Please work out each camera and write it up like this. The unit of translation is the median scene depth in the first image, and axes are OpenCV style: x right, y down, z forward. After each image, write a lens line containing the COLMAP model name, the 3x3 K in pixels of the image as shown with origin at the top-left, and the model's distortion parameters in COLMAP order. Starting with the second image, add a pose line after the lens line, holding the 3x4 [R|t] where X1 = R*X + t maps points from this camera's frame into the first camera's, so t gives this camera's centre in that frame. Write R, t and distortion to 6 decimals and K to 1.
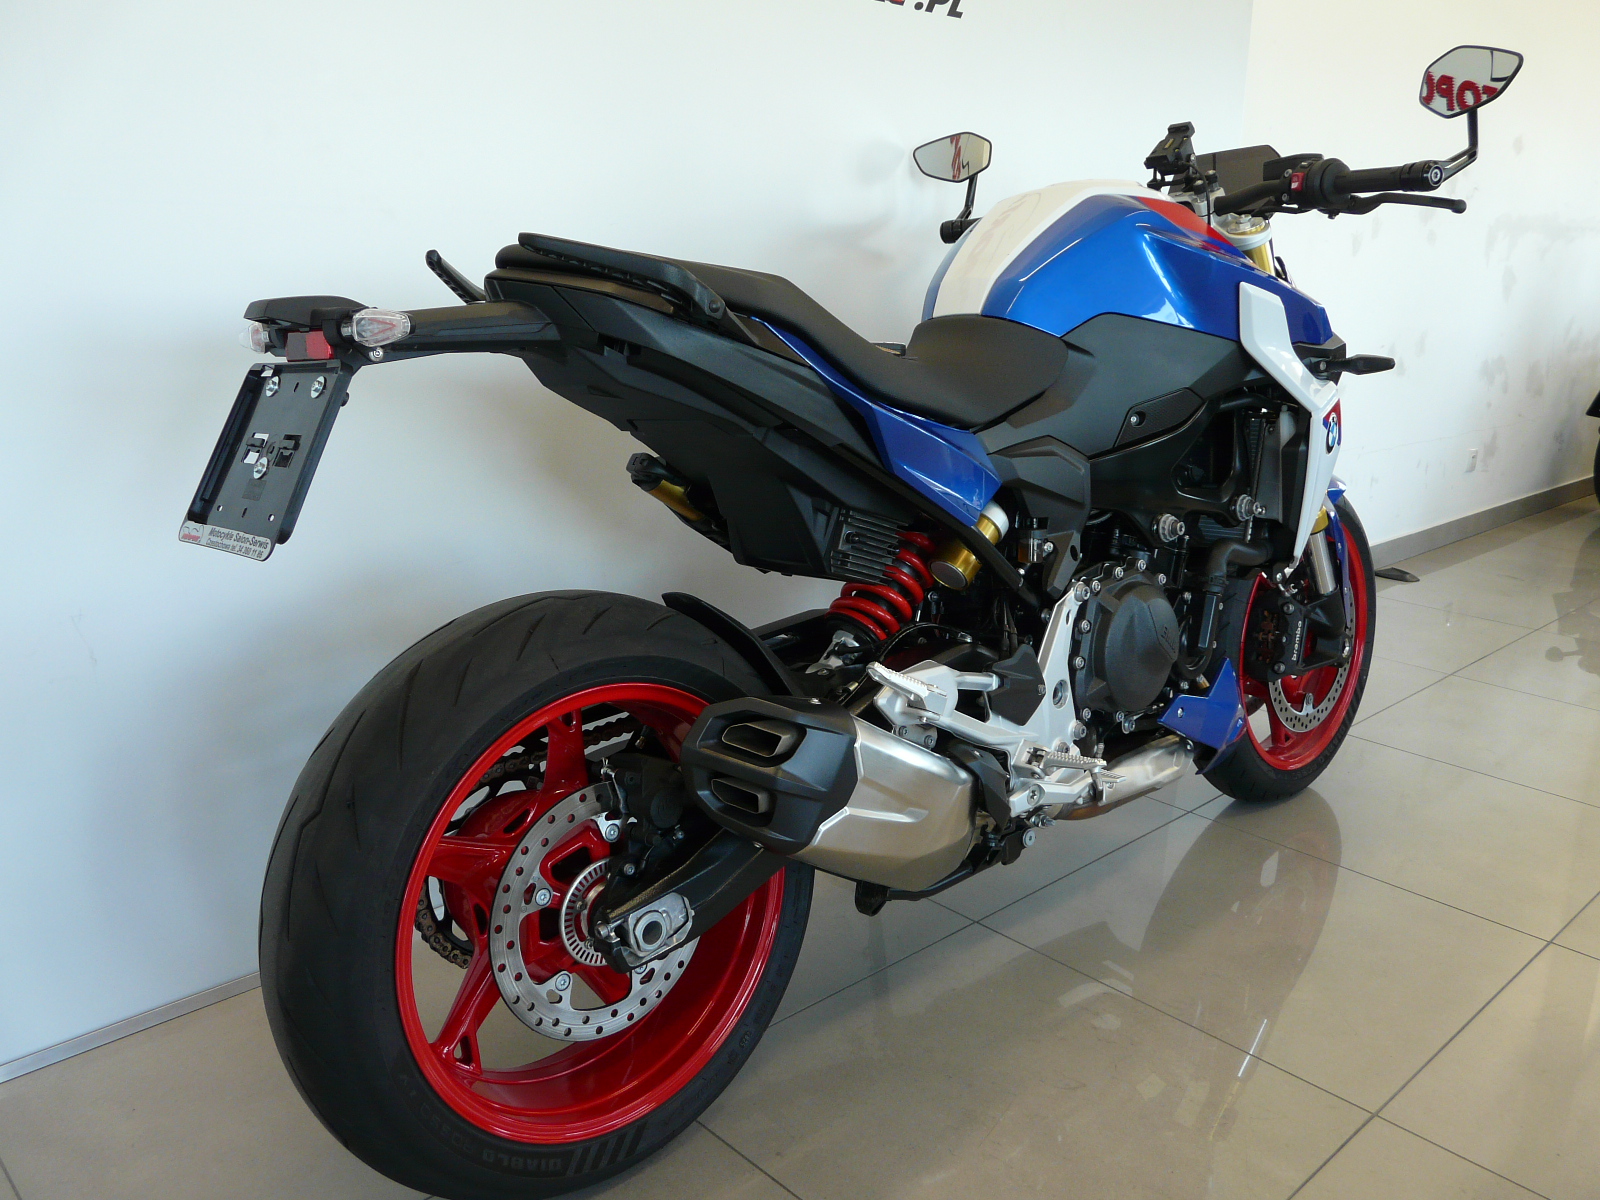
lens RADIAL K [[1328.5, 0, 795.4], [0, 1328.5, 599.3], [0, 0, 1]] dist [-0.086823, 0.111246]
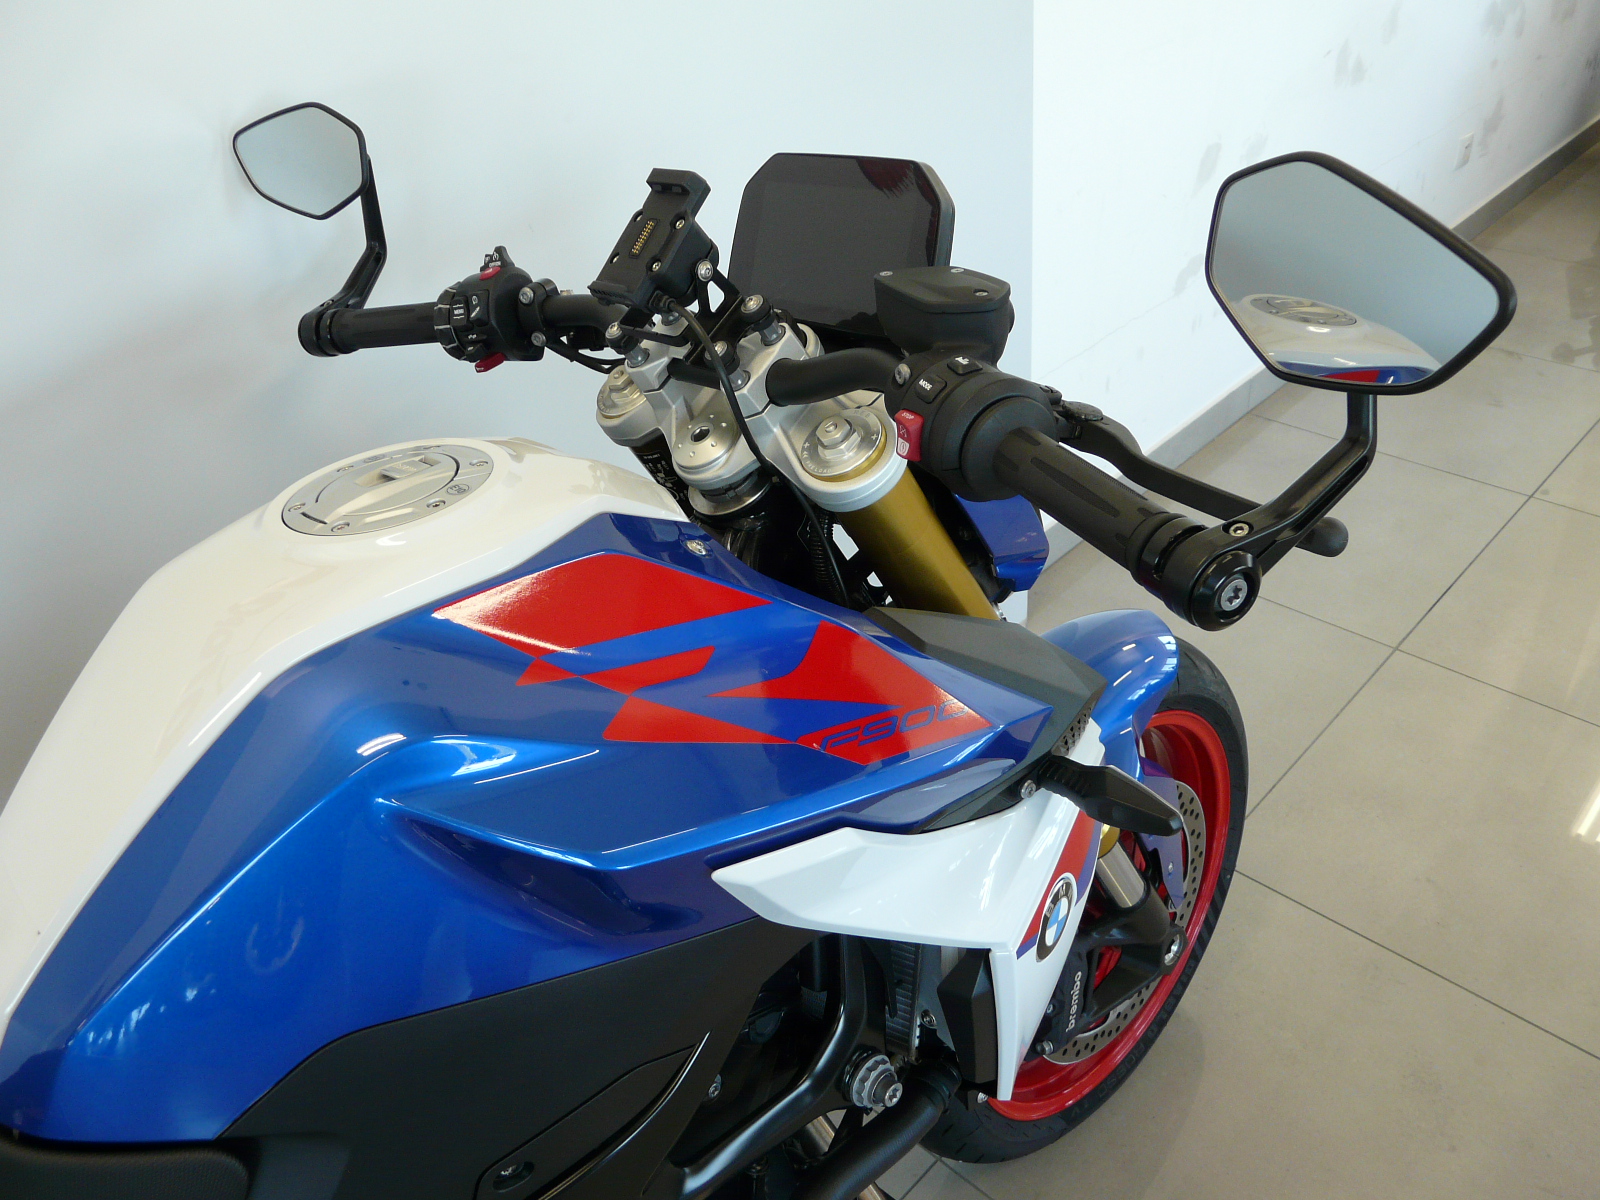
lens RADIAL K [[1328.5, 0, 795.4], [0, 1328.5, 599.3], [0, 0, 1]] dist [-0.086823, 0.111246]
pose [[0.993185, -0.114638, -0.021033, 0.412796], [0.114955, 0.933729, 0.339021, -0.474240], [-0.019225, -0.339128, 0.940544, 0.739205]]
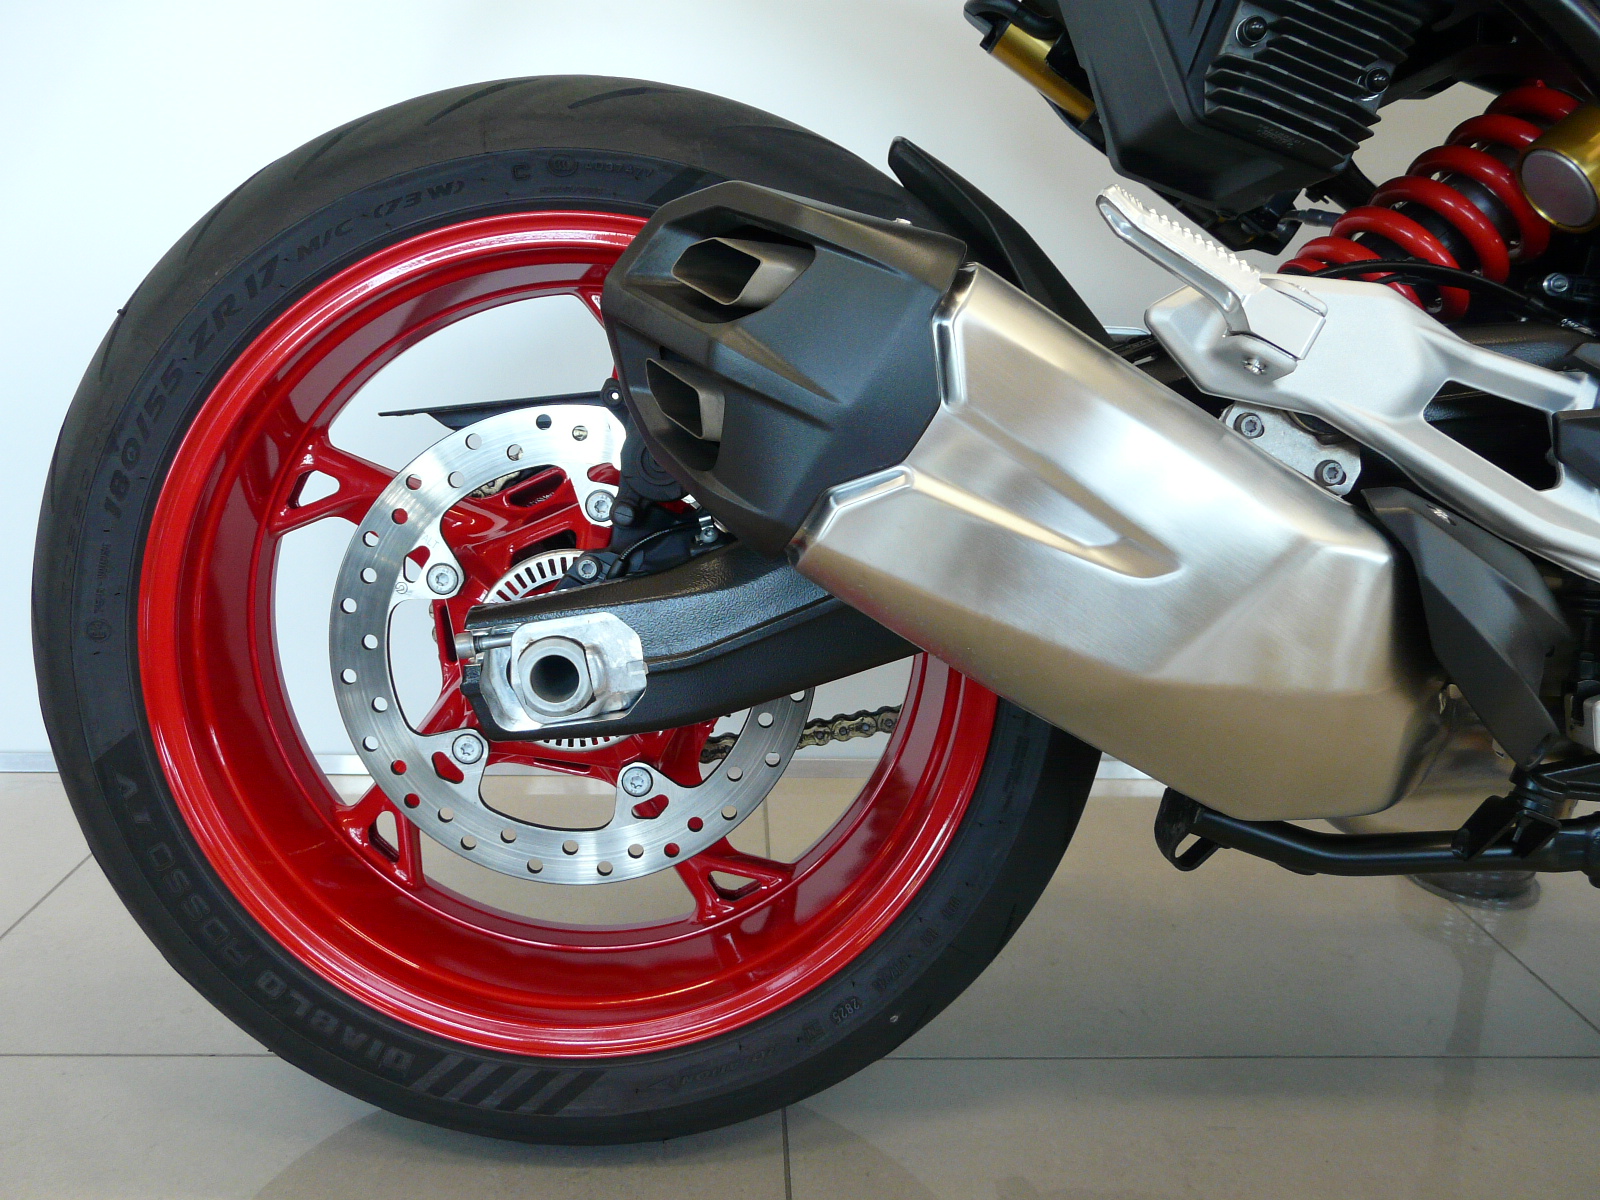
lens RADIAL K [[1328.5, 0, 795.4], [0, 1328.5, 599.3], [0, 0, 1]] dist [-0.086823, 0.111246]
pose [[0.756127, 0.158104, -0.635039, 0.225723], [-0.183390, 0.982688, 0.026298, 0.154138], [0.628204, 0.096575, 0.772032, 0.531203]]
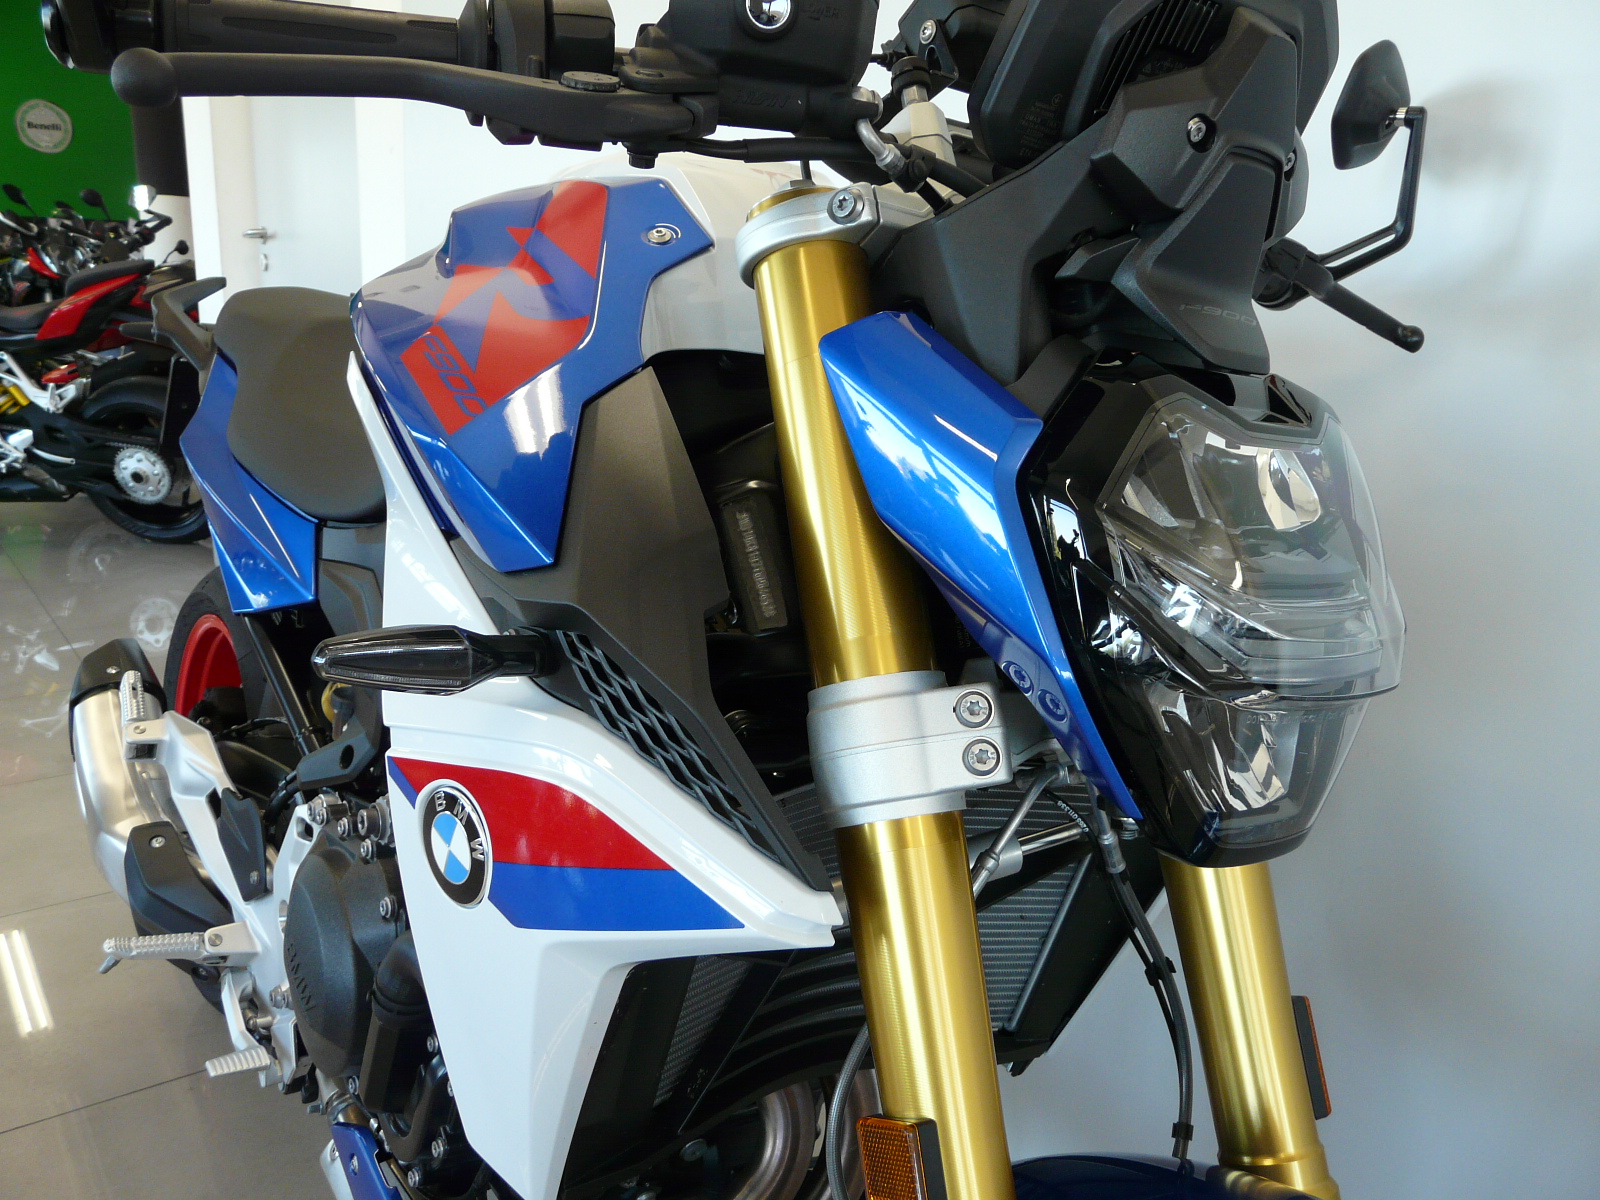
lens RADIAL K [[1328.5, 0, 795.4], [0, 1328.5, 599.3], [0, 0, 1]] dist [-0.086823, 0.111246]
pose [[-0.119504, 0.203149, -0.971828, 0.843516], [-0.288483, 0.929506, 0.229776, -0.336977], [0.949998, 0.307815, -0.052475, 1.297754]]
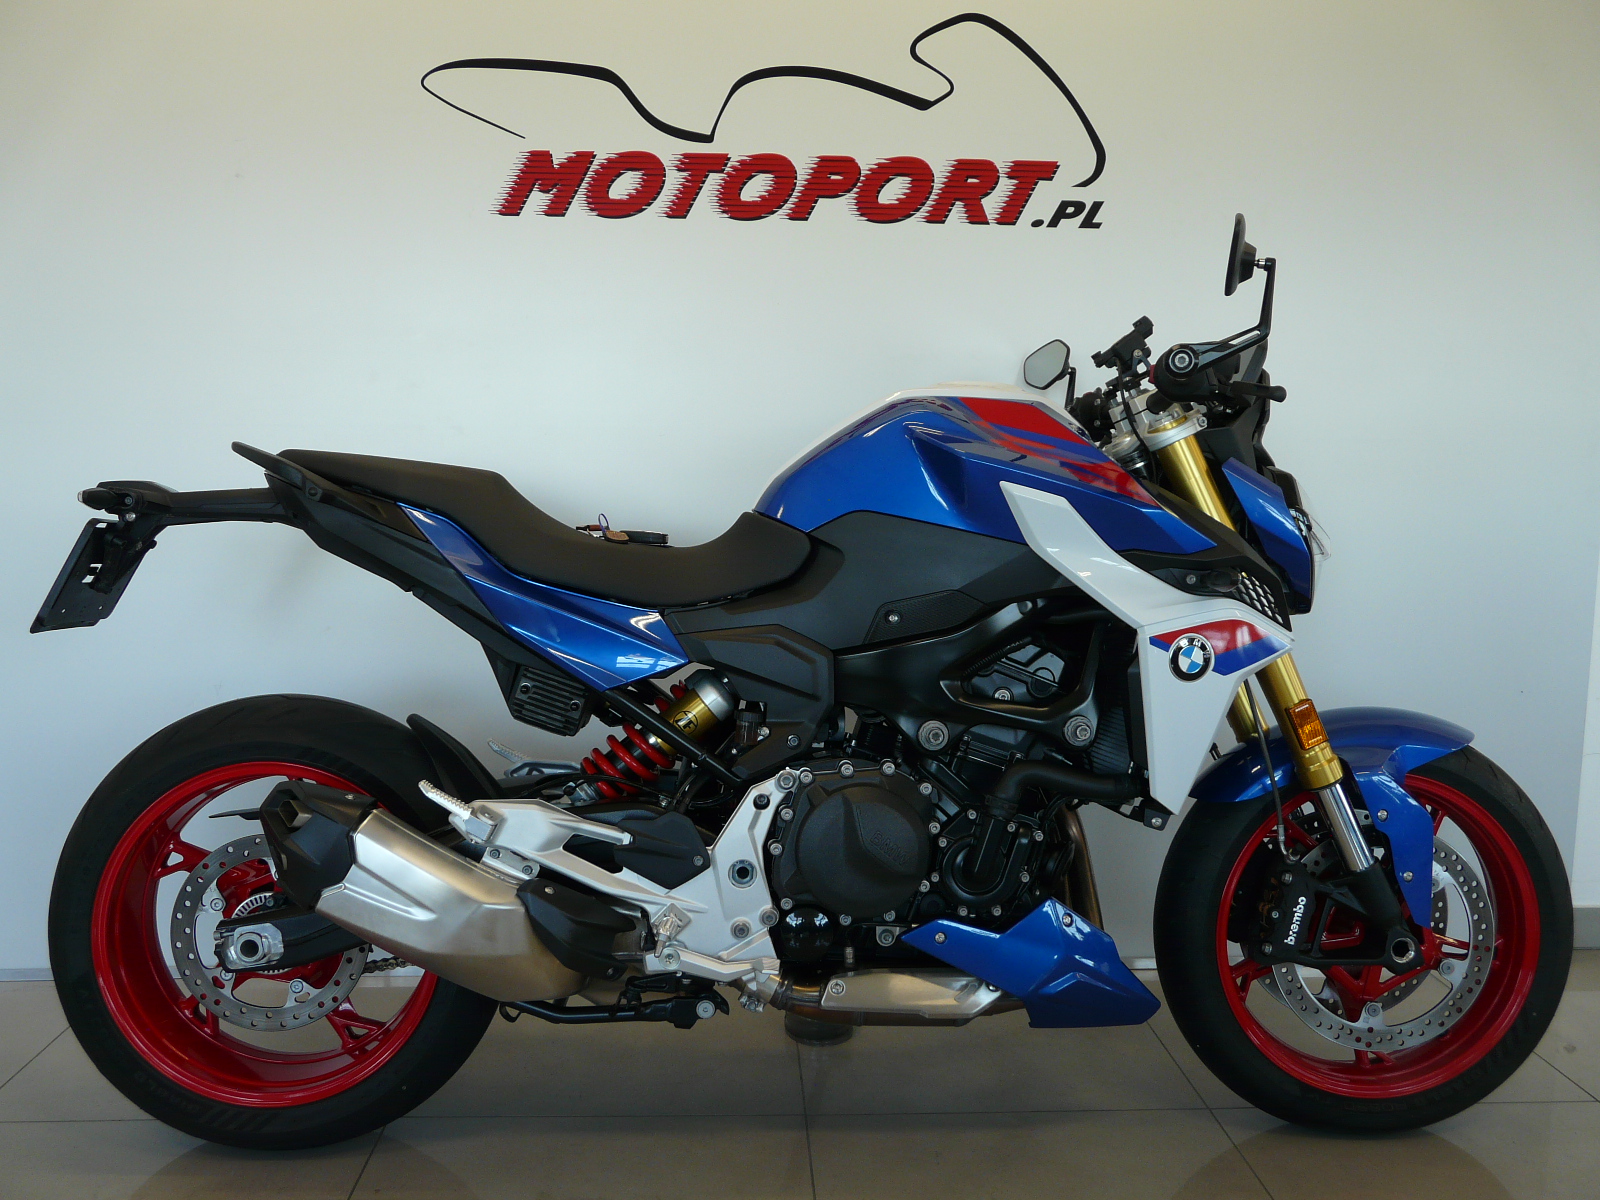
lens RADIAL K [[1328.5, 0, 795.4], [0, 1328.5, 599.3], [0, 0, 1]] dist [-0.086823, 0.111246]
pose [[0.759540, 0.062338, -0.647467, 0.922484], [-0.165251, 0.981231, -0.099383, -0.043815], [0.629119, 0.182480, 0.755586, 0.225697]]
